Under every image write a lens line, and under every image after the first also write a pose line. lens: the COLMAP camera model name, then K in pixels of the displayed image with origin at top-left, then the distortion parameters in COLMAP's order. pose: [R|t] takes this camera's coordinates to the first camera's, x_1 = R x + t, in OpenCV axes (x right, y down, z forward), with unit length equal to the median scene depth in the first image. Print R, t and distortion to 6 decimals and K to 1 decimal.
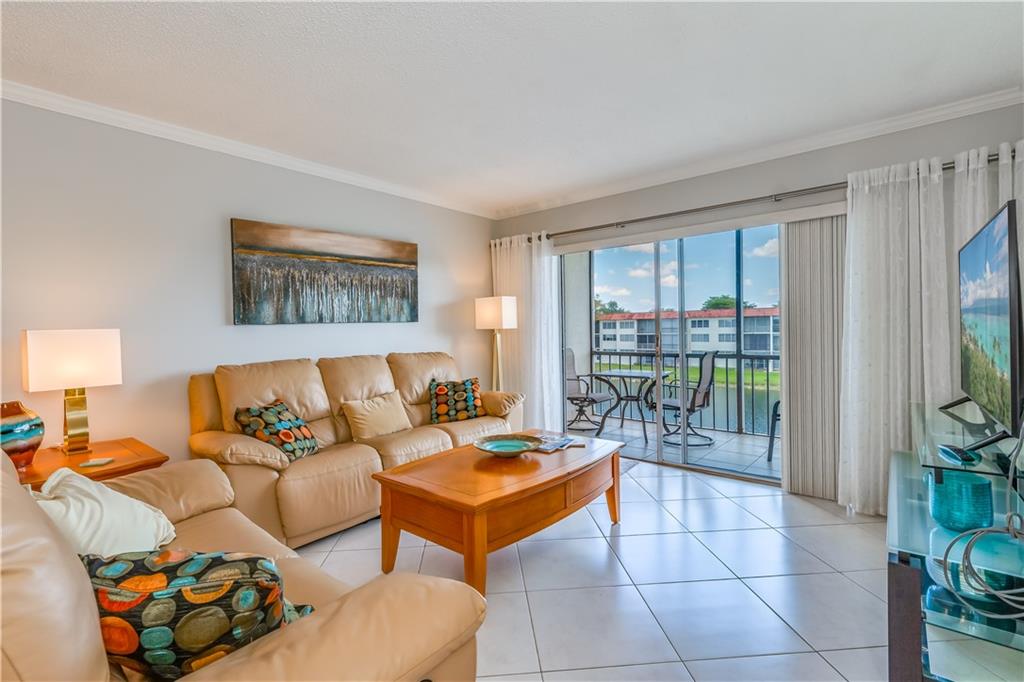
lens RADIAL K [[456.0, 0, 566.9], [0, 456.0, 326.6], [0, 0, 1]] dist [-0.008638, 0.000731]
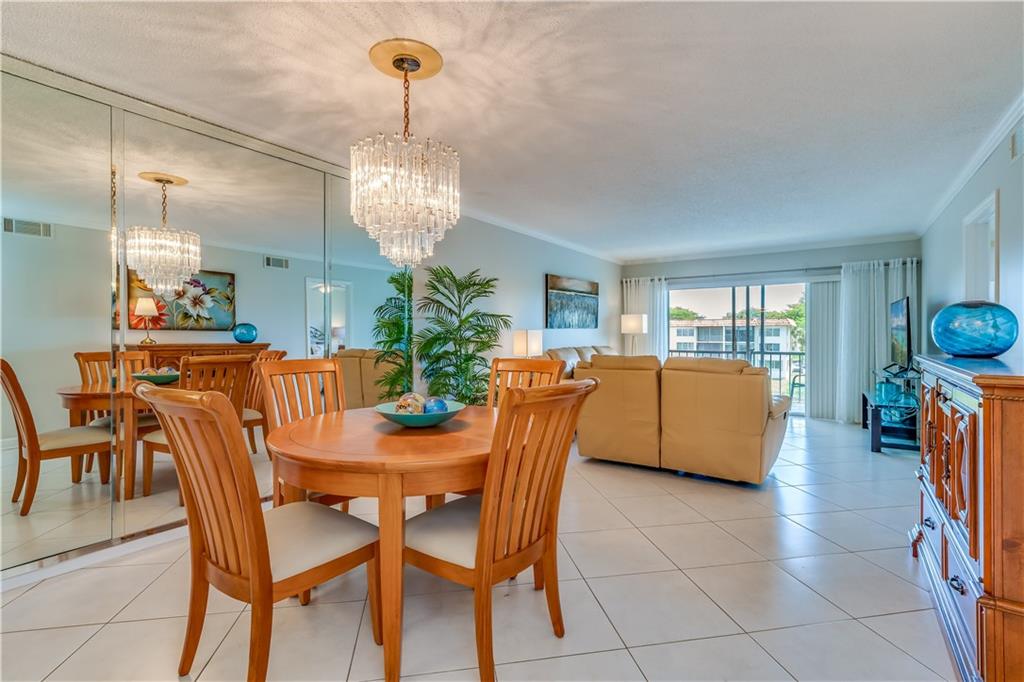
lens RADIAL K [[478.2, 0, 536.7], [0, 478.2, 330.1], [0, 0, 1]] dist [-0.019108, -0.000484]
pose [[0.995934, 0.019143, 0.088031, -0.733360], [-0.018525, 0.999798, -0.007834, 0.016560], [-0.088163, 0.006171, 0.996087, -0.798633]]
